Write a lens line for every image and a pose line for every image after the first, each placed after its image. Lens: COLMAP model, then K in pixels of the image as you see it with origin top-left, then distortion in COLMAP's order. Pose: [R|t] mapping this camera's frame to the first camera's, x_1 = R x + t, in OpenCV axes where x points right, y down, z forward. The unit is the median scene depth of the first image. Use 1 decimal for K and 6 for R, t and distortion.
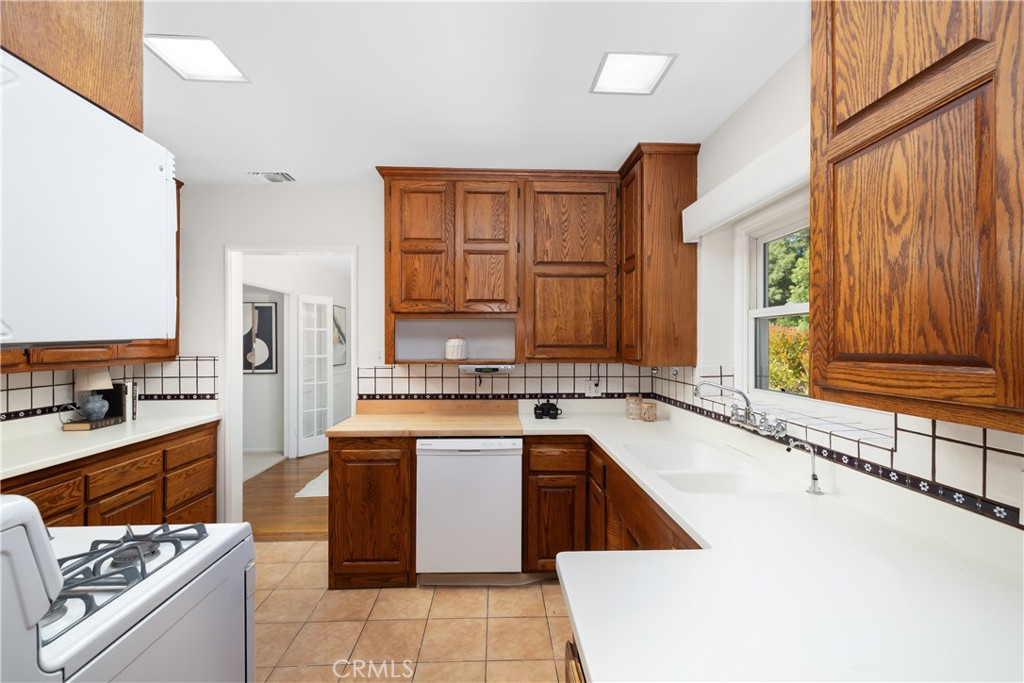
lens RADIAL K [[435.3, 0, 528.5], [0, 435.3, 342.1], [0, 0, 1]] dist [-0.000300, 0.000595]
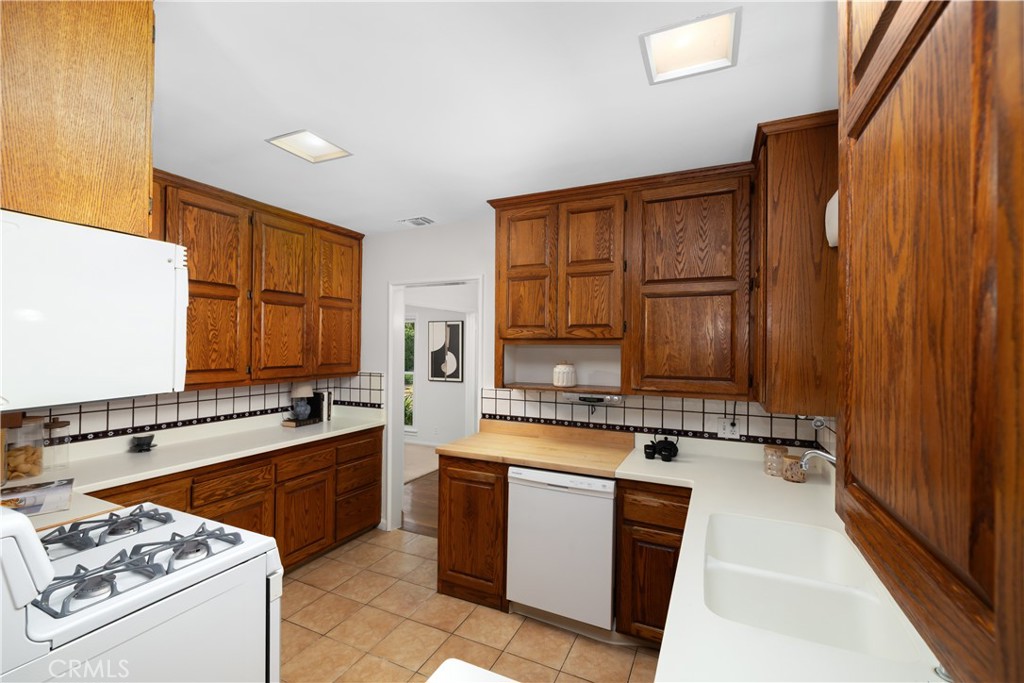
lens RADIAL K [[435.3, 0, 514.2], [0, 435.3, 347.0], [0, 0, 1]] dist [-0.000300, 0.000595]
pose [[0.886461, 0.008391, -0.462726, 0.196233], [-0.011918, 0.999918, -0.004699, -0.044088], [0.462649, 0.009680, 0.886489, 0.098486]]
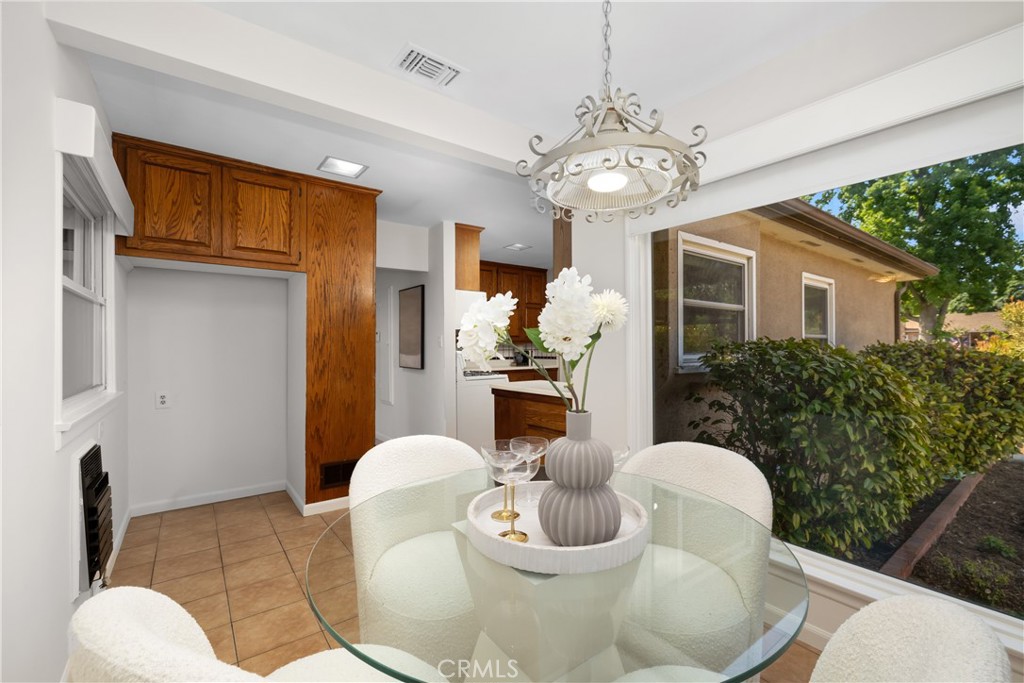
lens RADIAL K [[435.3, 0, 512.0], [0, 435.3, 342.6], [0, 0, 1]] dist [-0.000300, 0.000595]
pose [[0.565917, -0.005570, -0.824443, 1.194881], [0.002161, 0.999984, -0.005272, 0.060627], [0.824459, 0.001202, 0.565920, -0.576701]]
